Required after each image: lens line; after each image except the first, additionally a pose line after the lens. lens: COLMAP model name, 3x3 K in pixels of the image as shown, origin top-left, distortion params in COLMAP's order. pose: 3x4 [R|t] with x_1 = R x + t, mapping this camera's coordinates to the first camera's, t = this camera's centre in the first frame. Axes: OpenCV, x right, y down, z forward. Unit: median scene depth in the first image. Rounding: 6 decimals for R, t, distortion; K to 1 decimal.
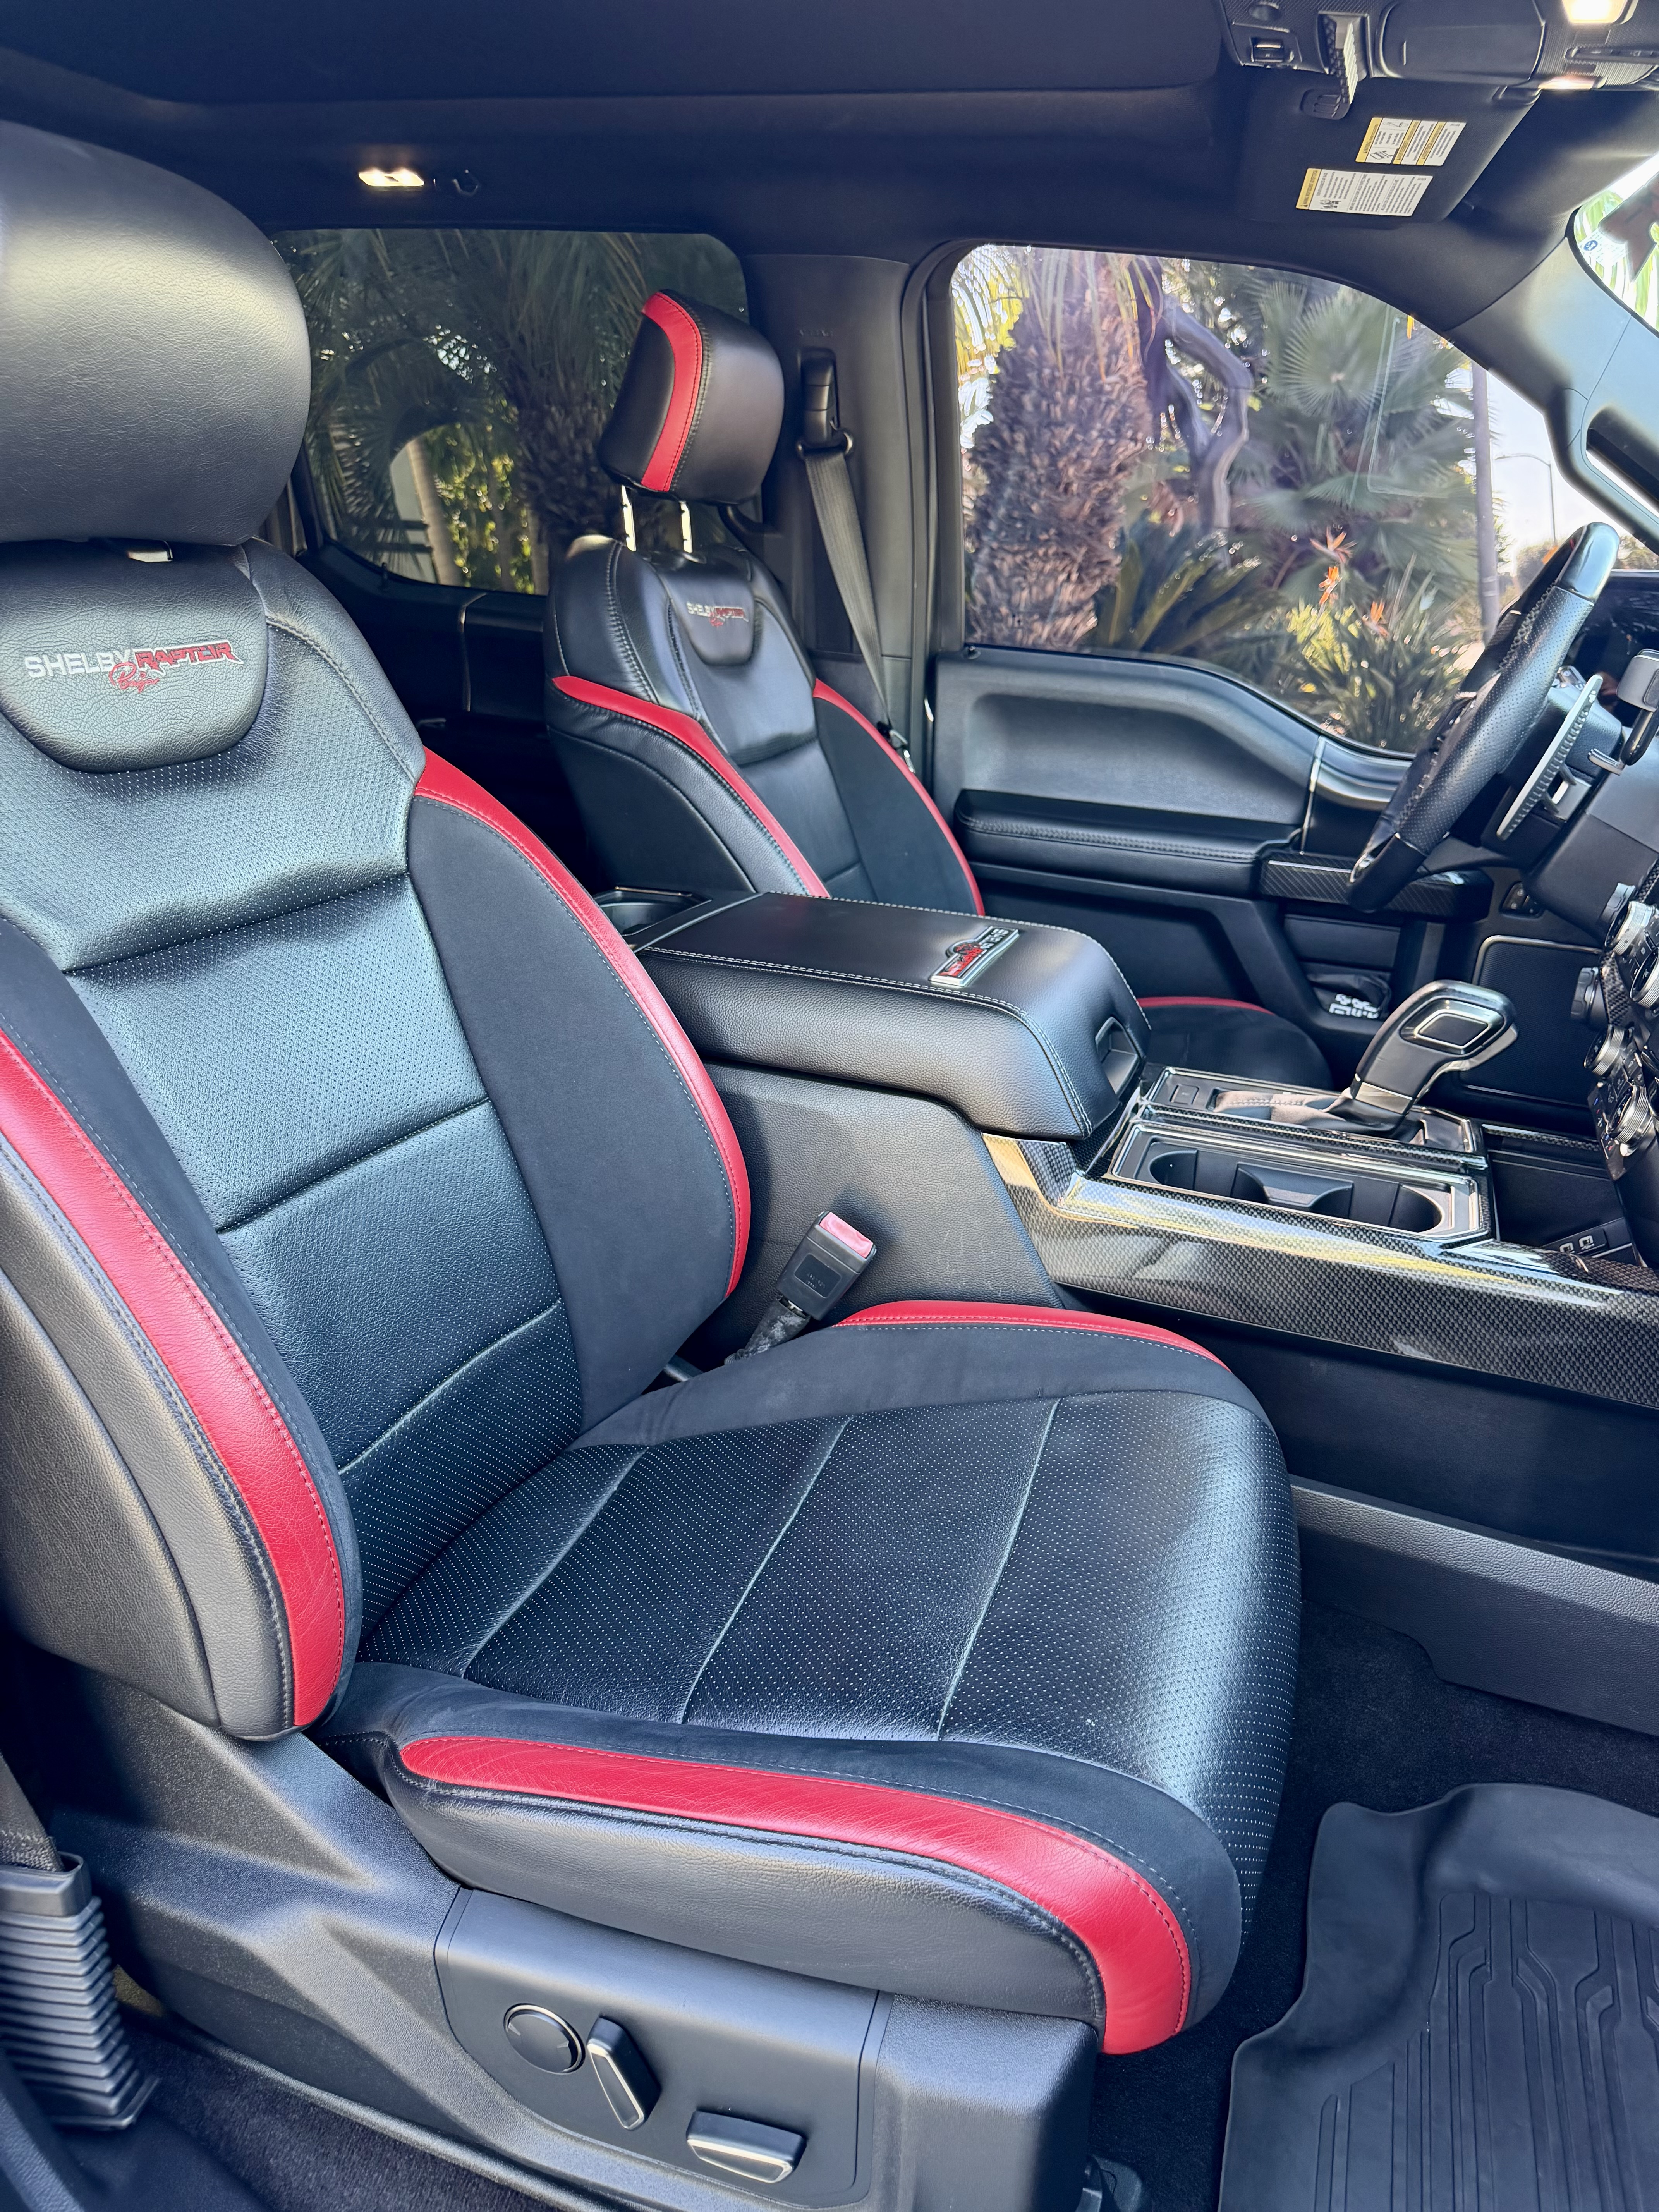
lens RADIAL K [[1579.8, 0, 818.3], [0, 1579.8, 1120.7], [0, 0, 1]] dist [0.037940, -0.047771]
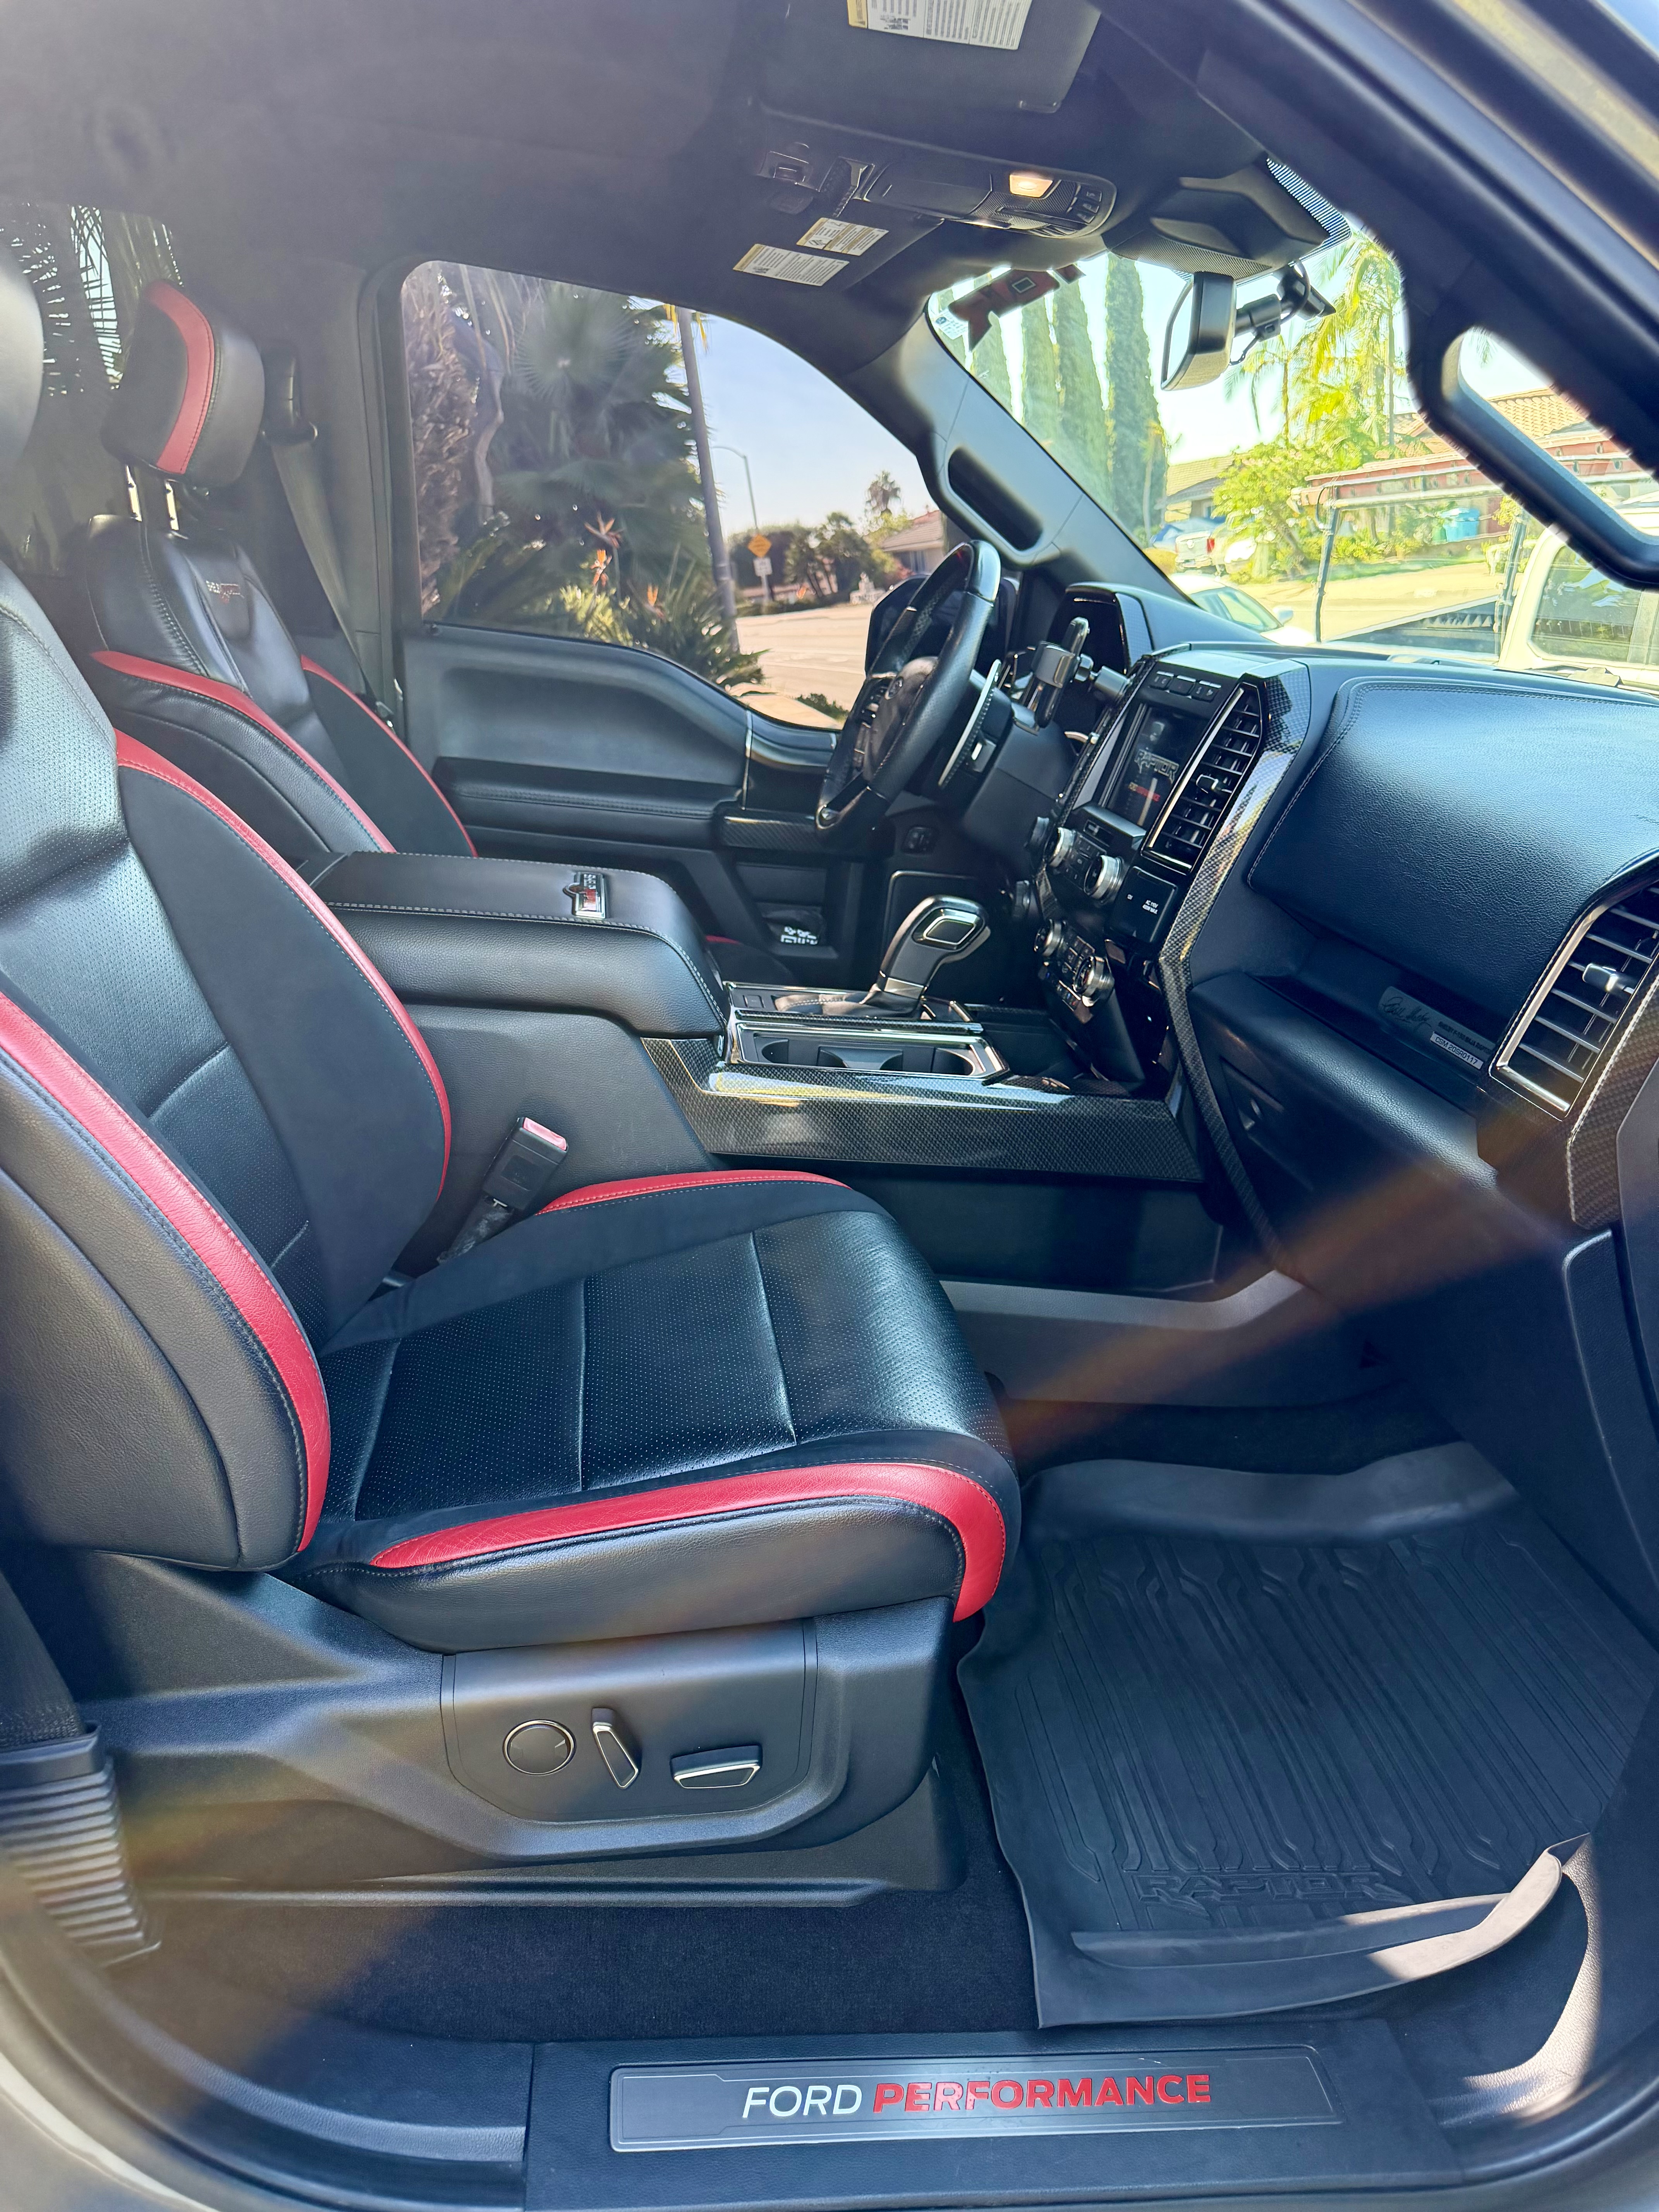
lens RADIAL K [[1579.8, 0, 837.8], [0, 1579.8, 1119.2], [0, 0, 1]] dist [0.037940, -0.047771]
pose [[0.897611, -0.116483, 0.425118, -0.234931], [0.110754, 0.993111, 0.038263, 0.033732], [-0.426646, 0.012738, 0.904329, -0.129664]]
